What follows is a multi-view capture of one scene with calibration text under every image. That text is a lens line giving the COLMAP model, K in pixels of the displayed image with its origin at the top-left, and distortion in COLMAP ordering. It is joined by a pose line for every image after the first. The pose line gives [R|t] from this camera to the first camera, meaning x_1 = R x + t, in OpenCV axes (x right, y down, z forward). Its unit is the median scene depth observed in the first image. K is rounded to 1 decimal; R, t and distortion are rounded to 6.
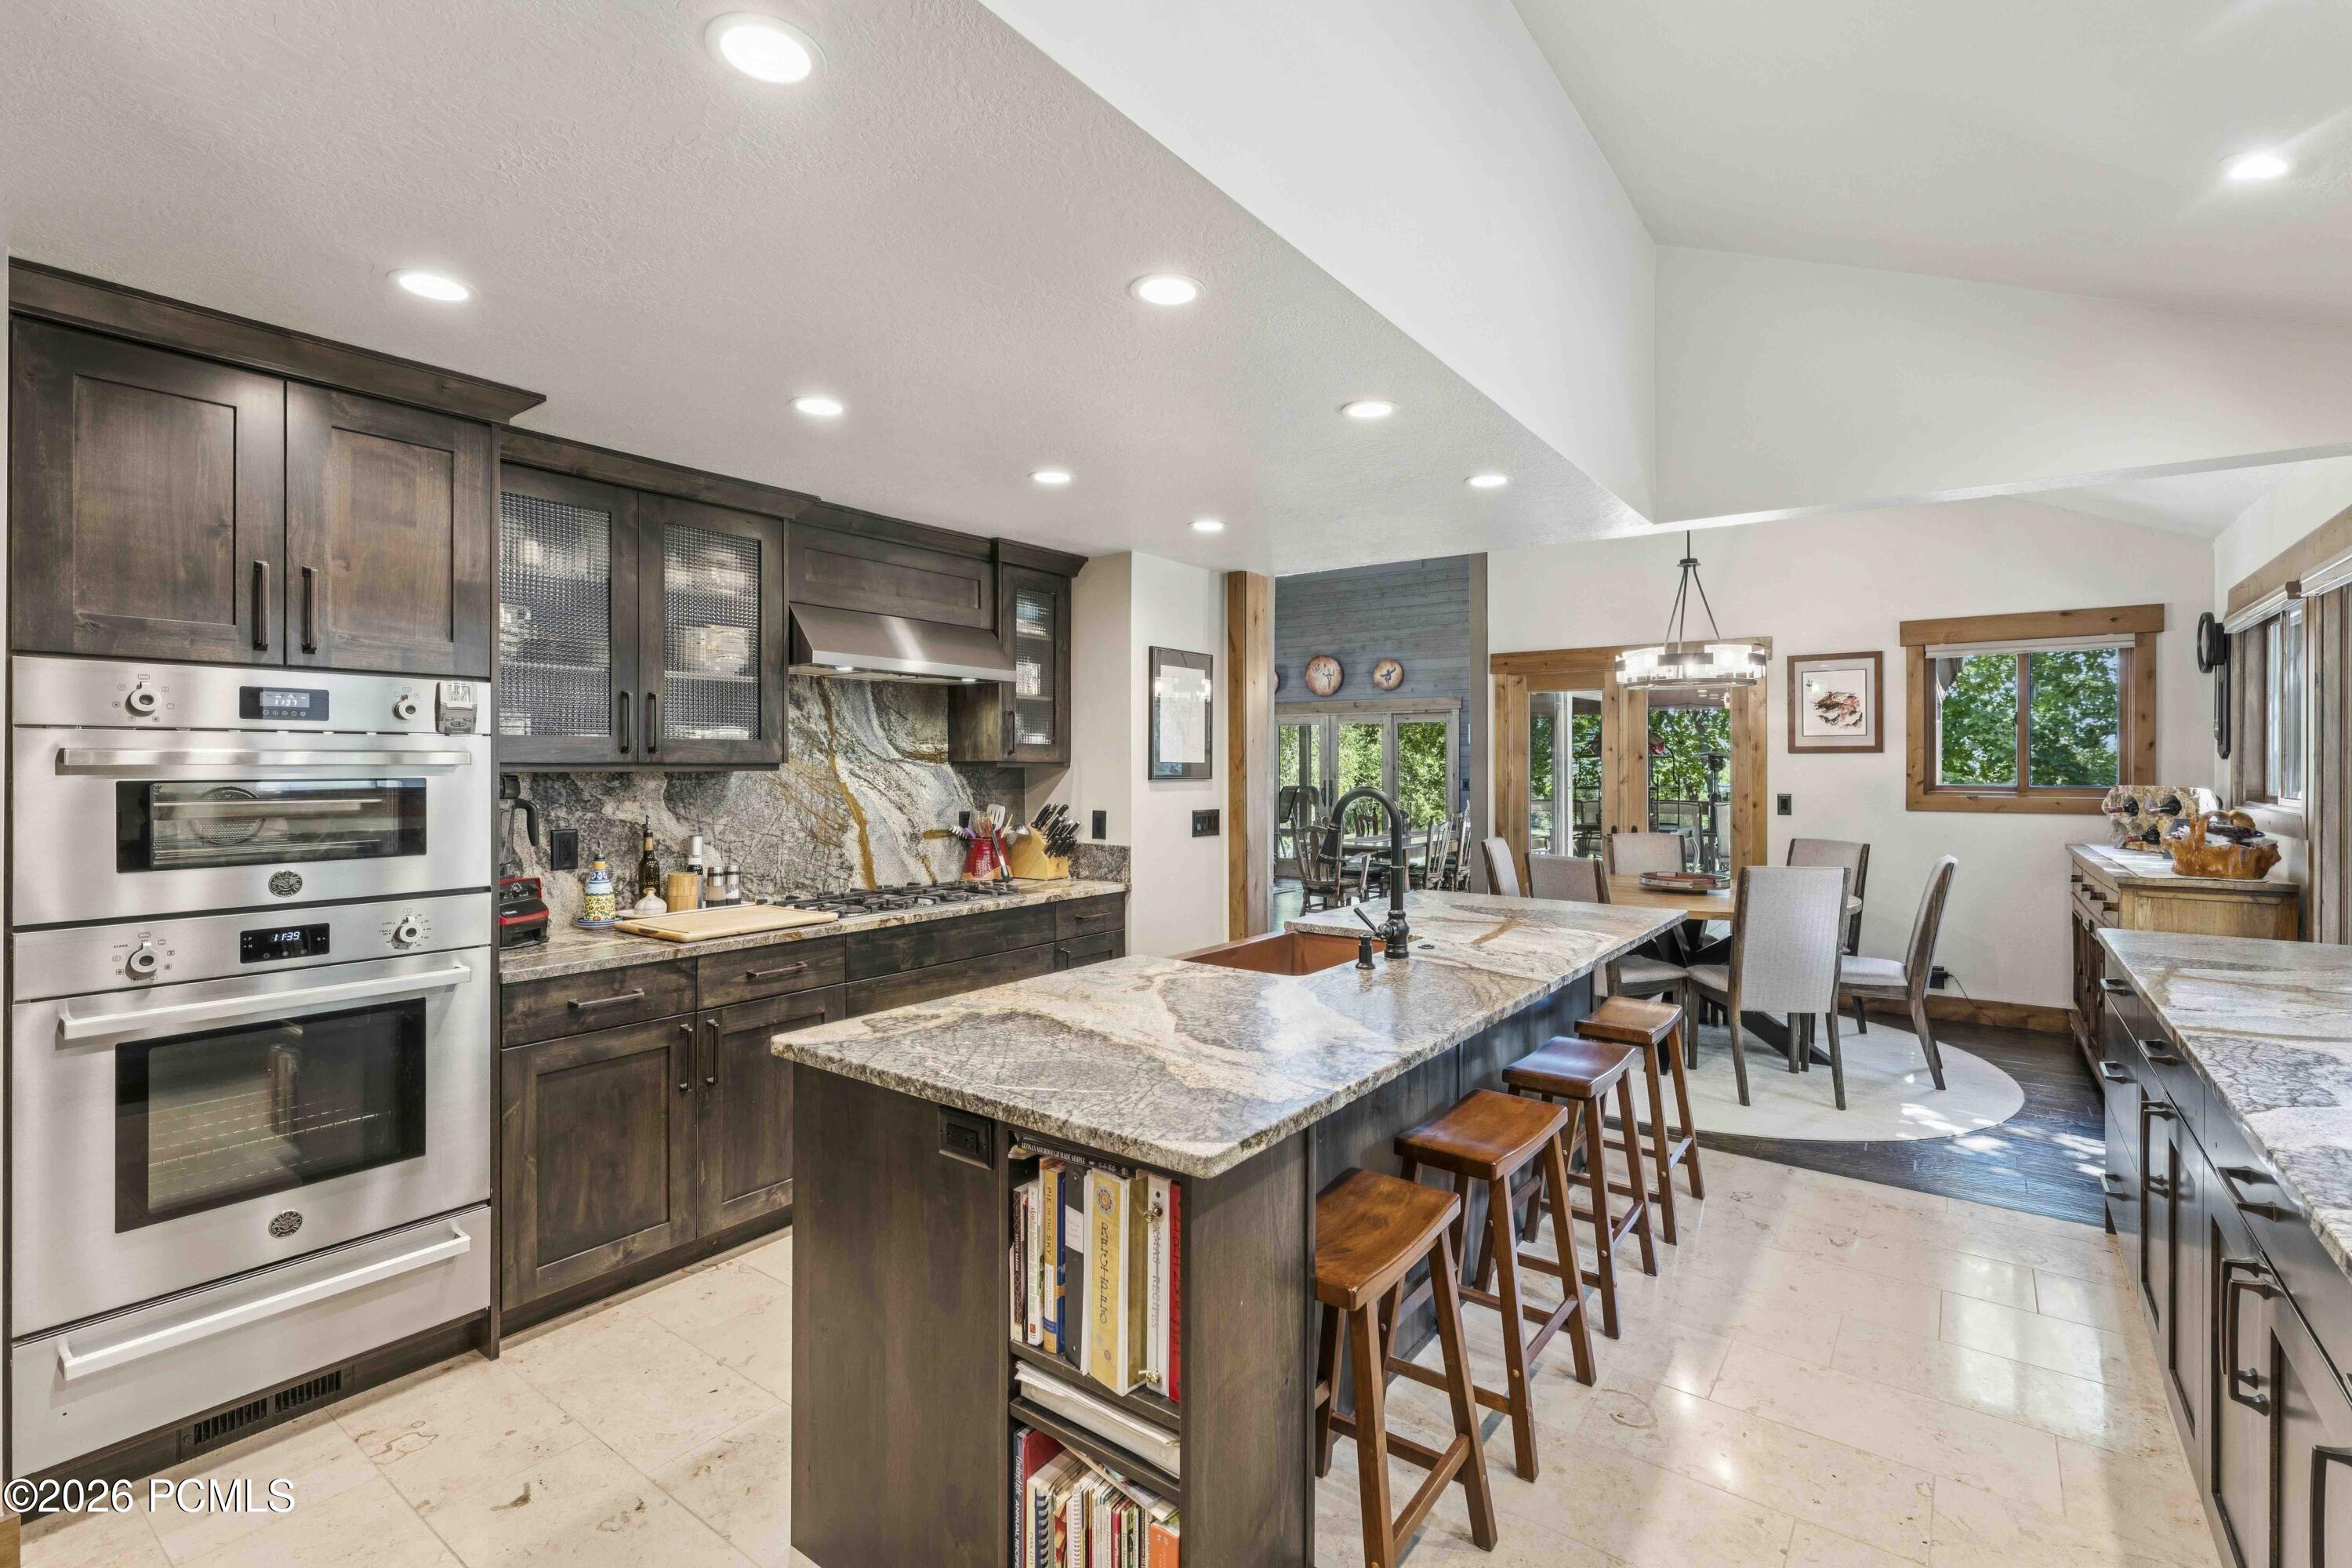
lens RADIAL K [[1065.0, 0, 1186.7], [0, 1065.0, 764.0], [0, 0, 1]] dist [0.000665, 0.000035]
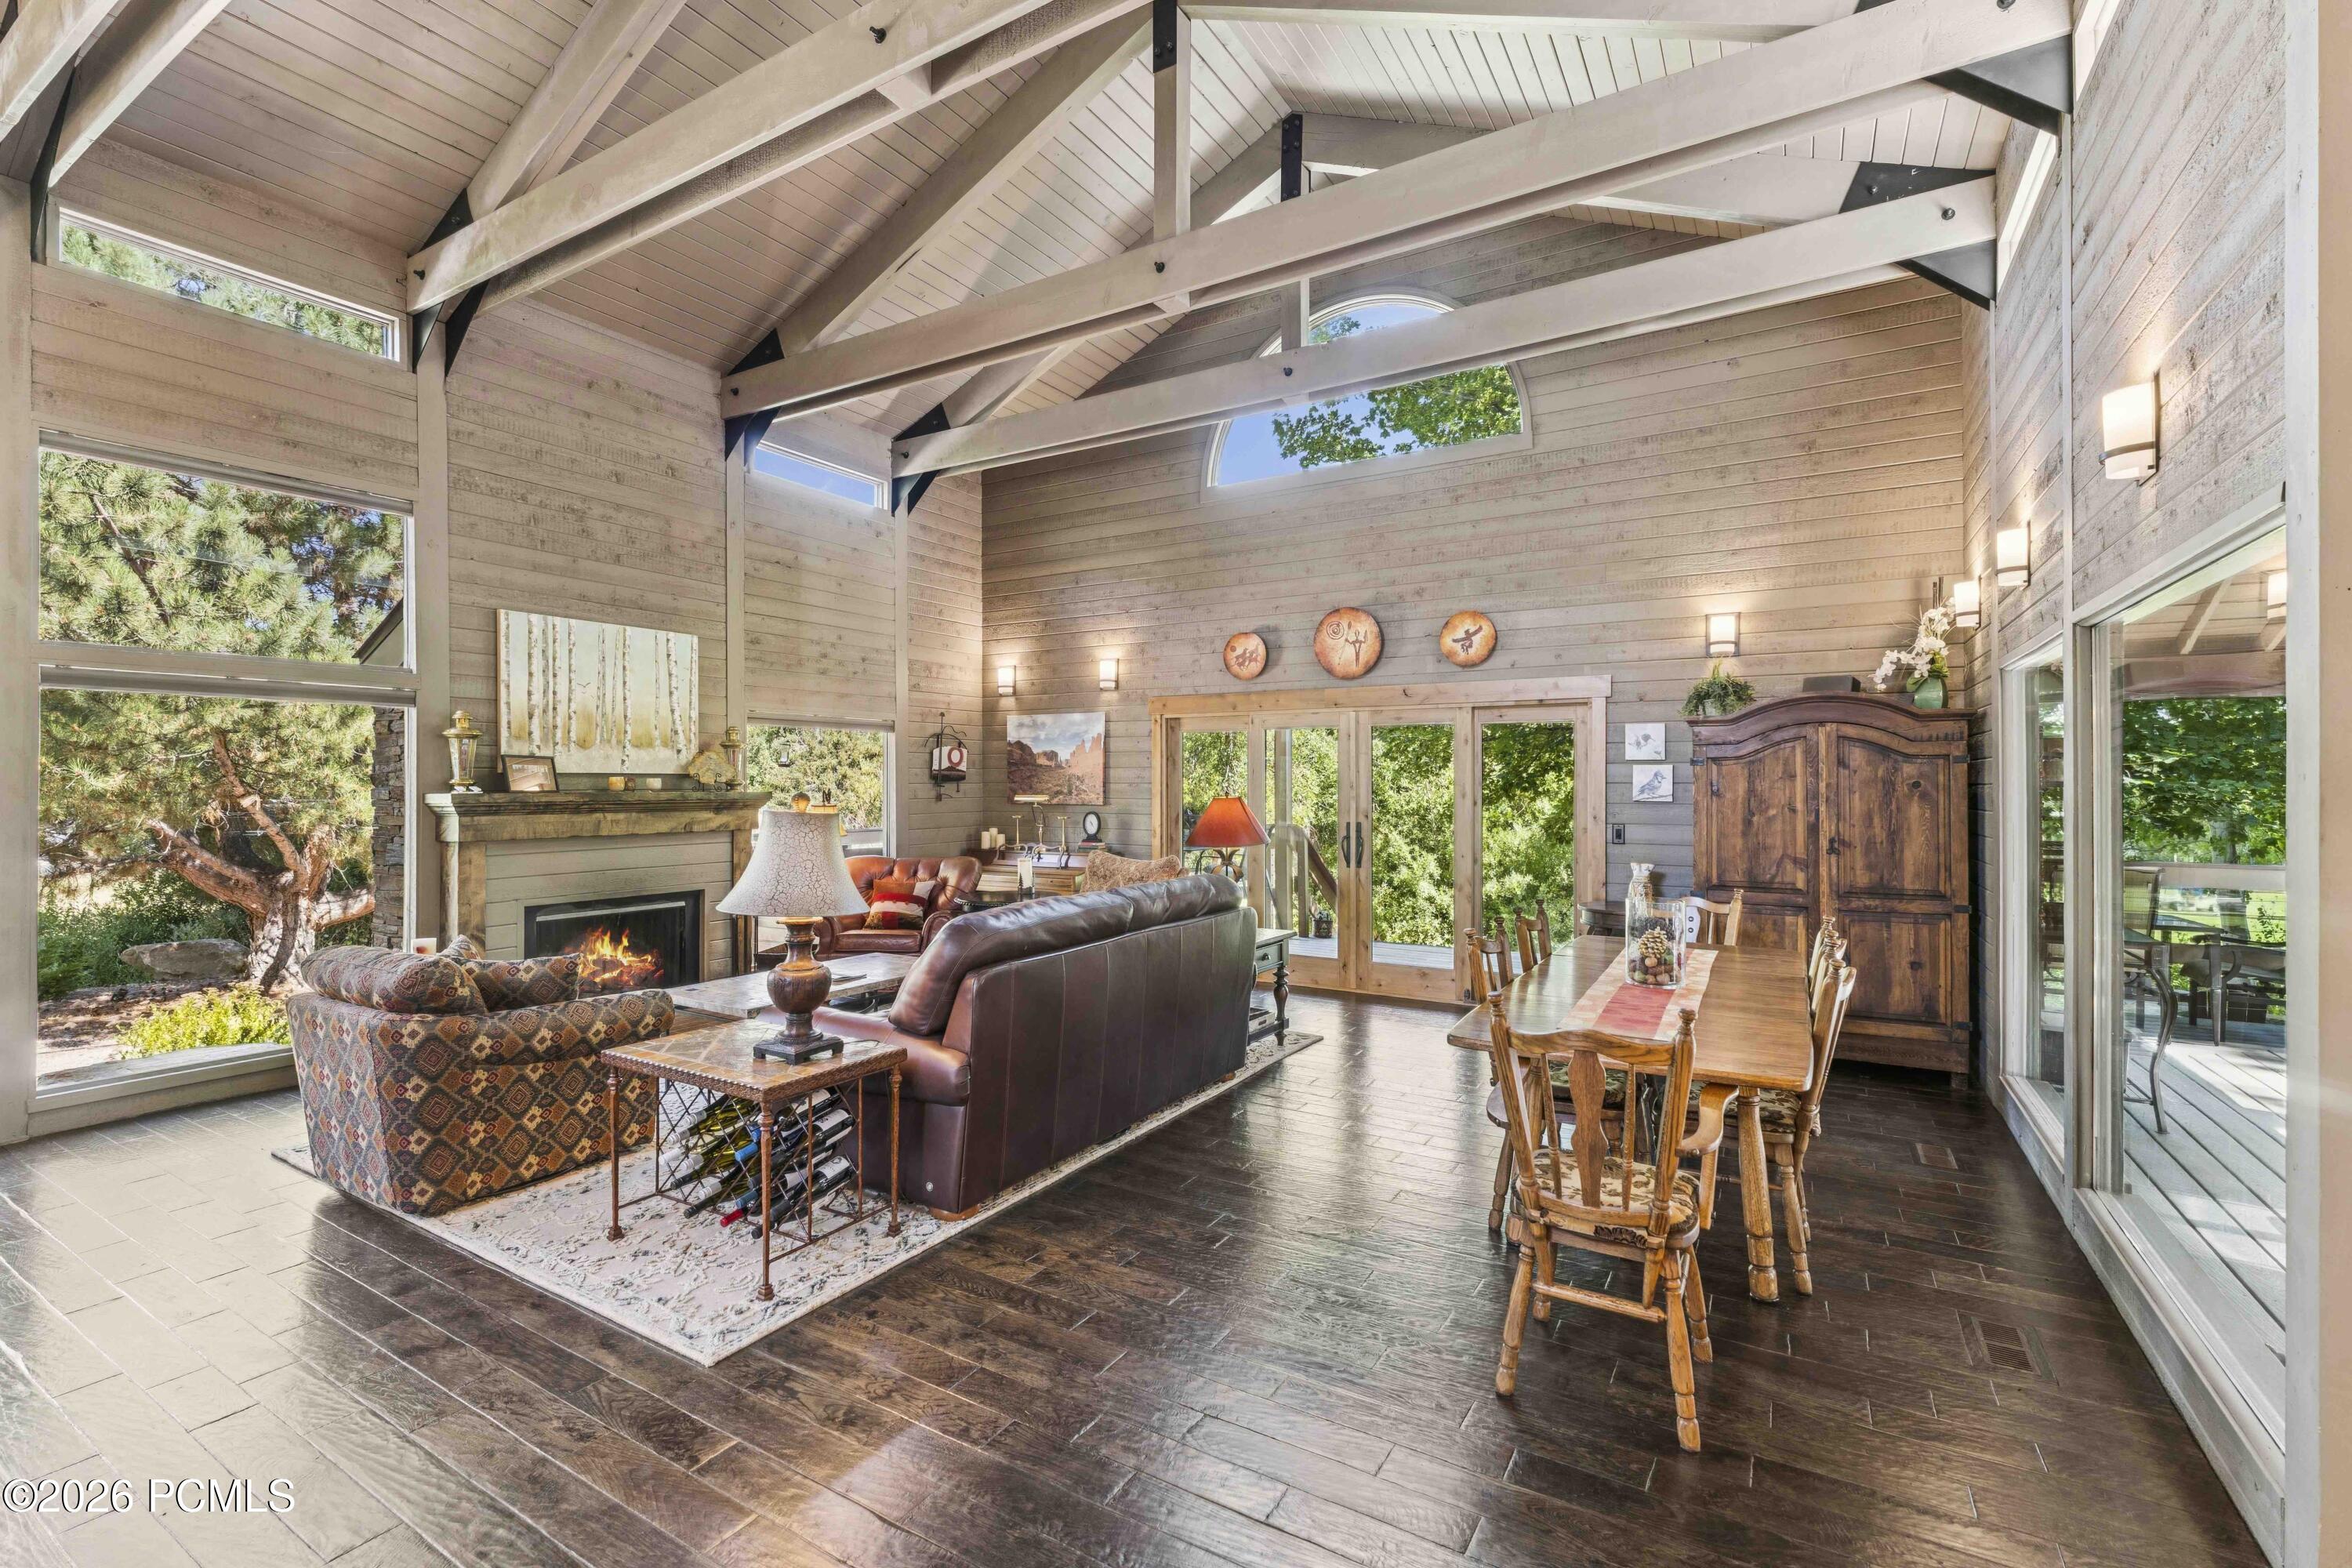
lens RADIAL K [[1027.1, 0, 1187.5], [0, 1027.1, 782.5], [0, 0, 1]] dist [-0.002383, -0.000223]
pose [[0.996175, -0.001096, 0.087378, -0.023198], [0.001045, 0.999999, 0.000630, -0.022820], [-0.087378, -0.000537, 0.996175, 1.418688]]
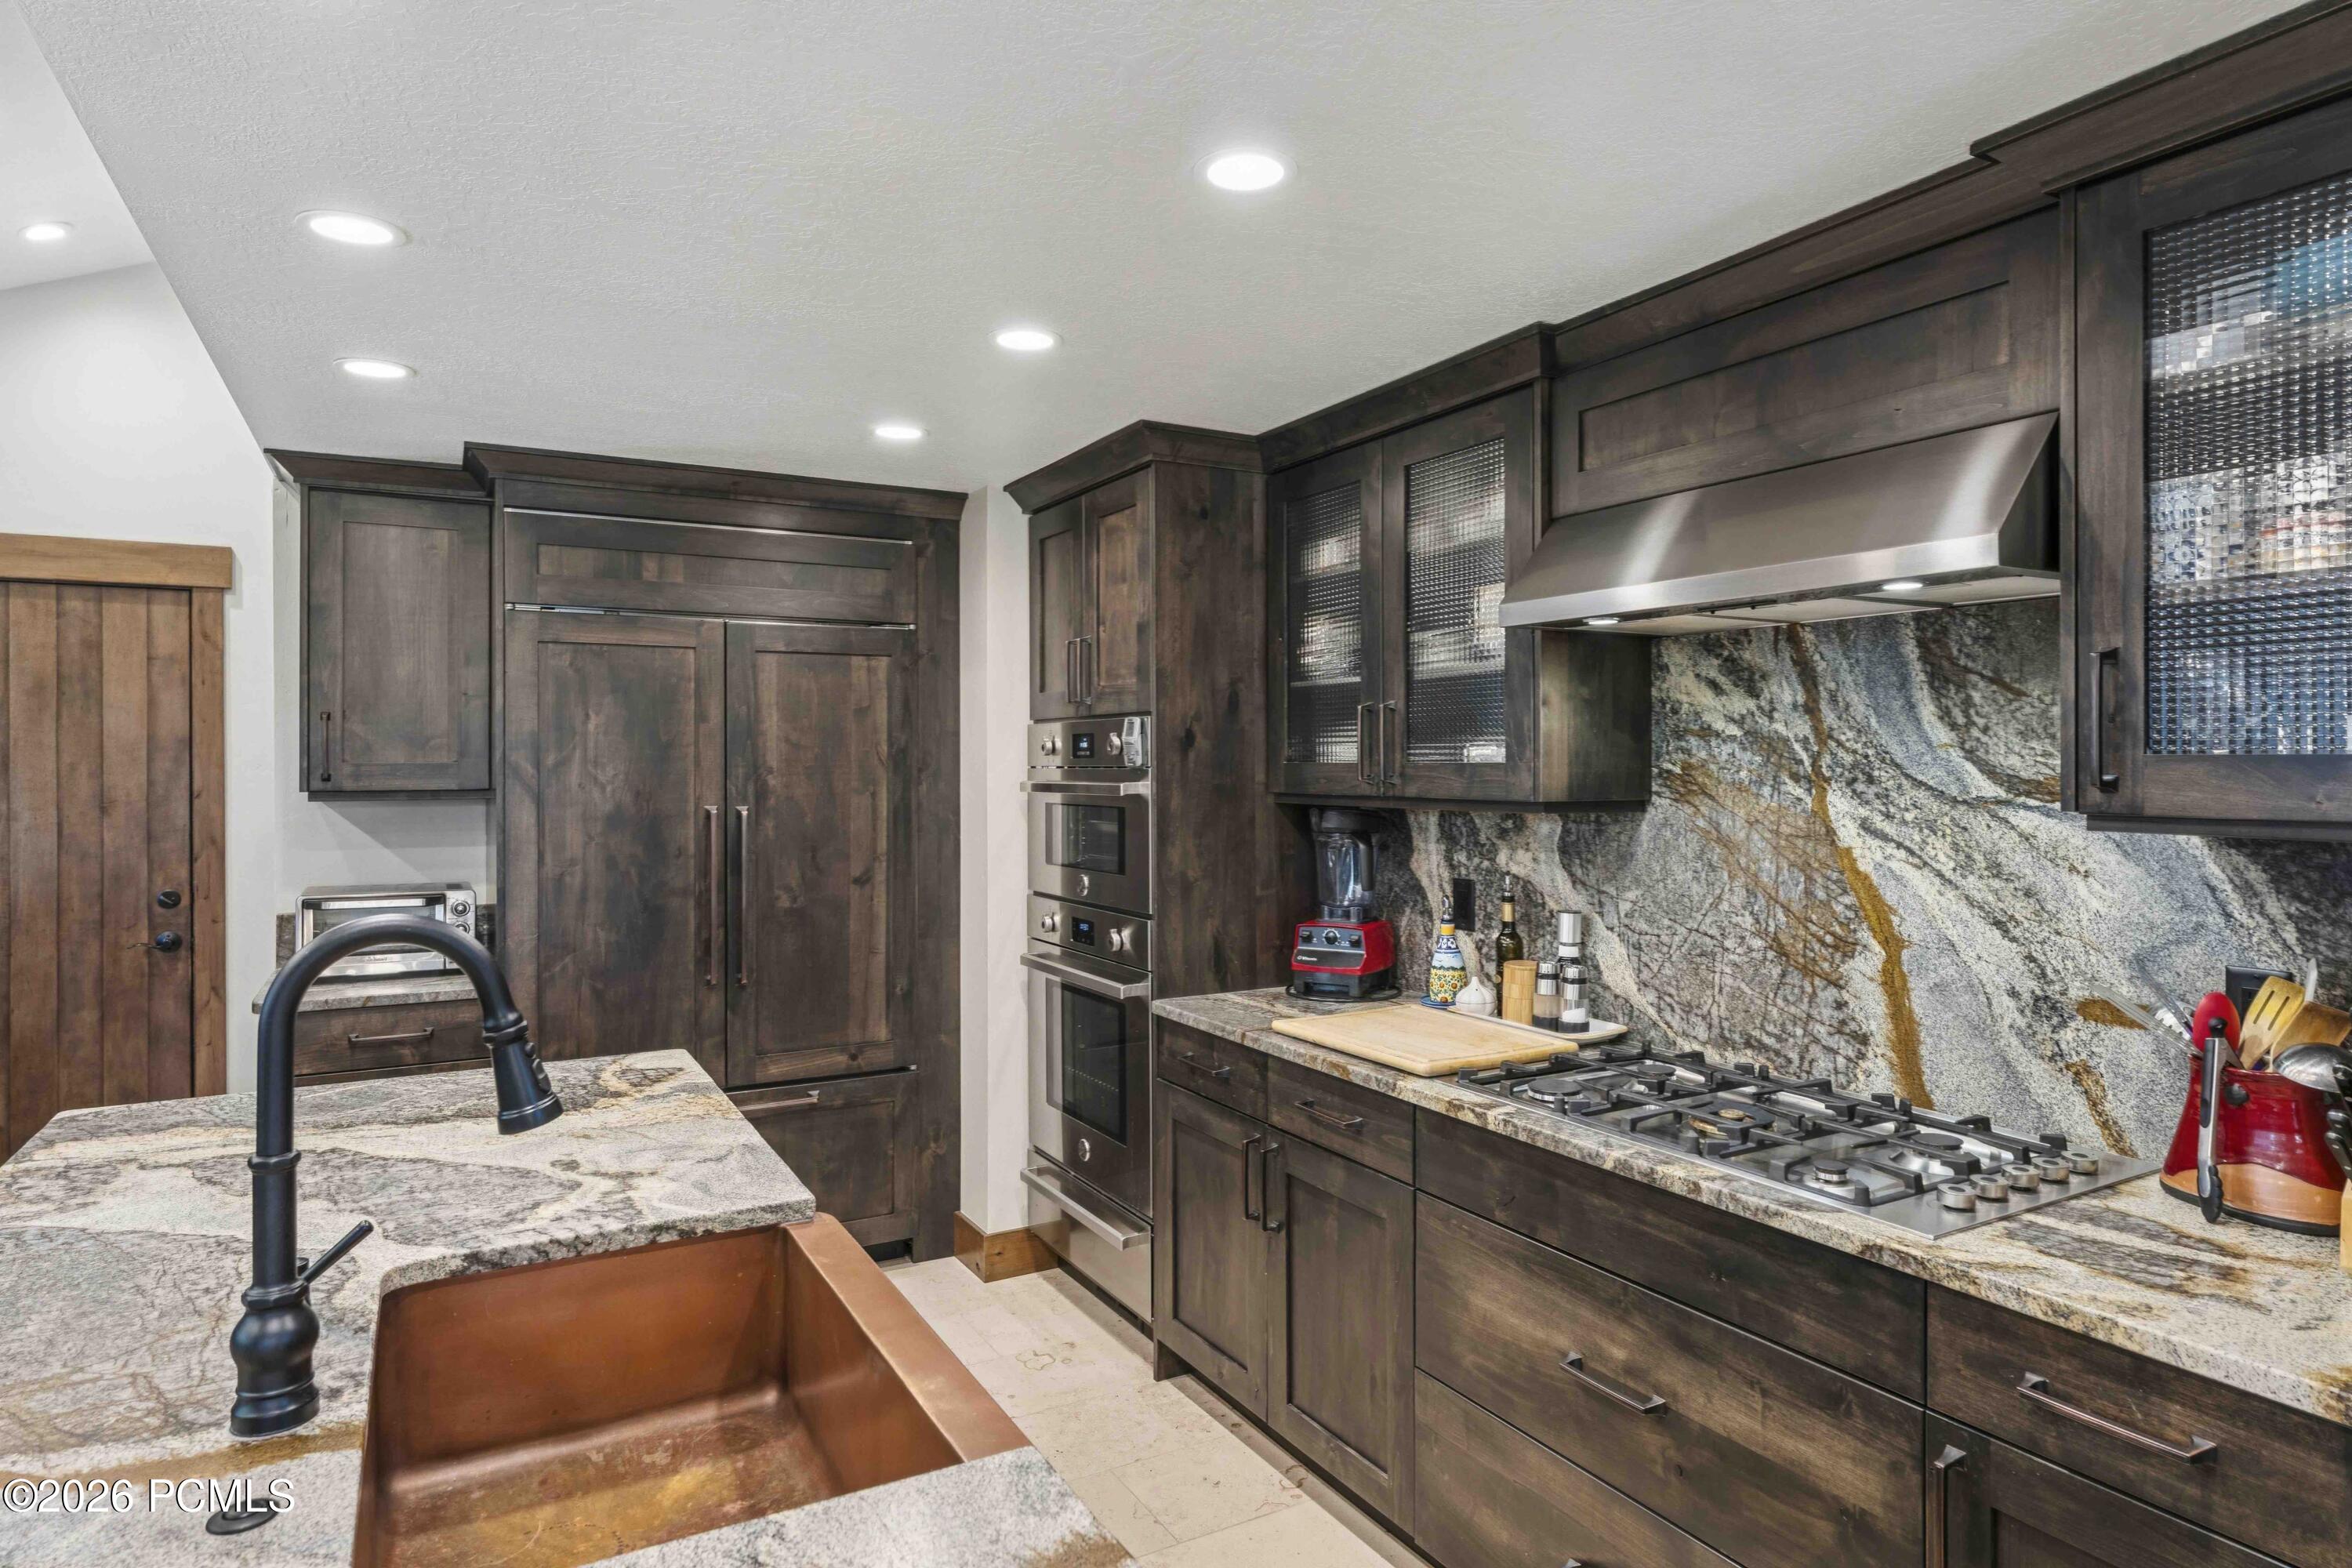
lens RADIAL K [[1350.2, 0, 1202.8], [0, 1350.2, 764.3], [0, 0, 1]] dist [0.000544, -0.000748]
pose [[-0.408408, 0.001207, -0.912799, 0.308721], [0.001706, 0.999998, 0.000560, -0.018230], [0.912798, -0.001328, -0.408409, 0.950899]]
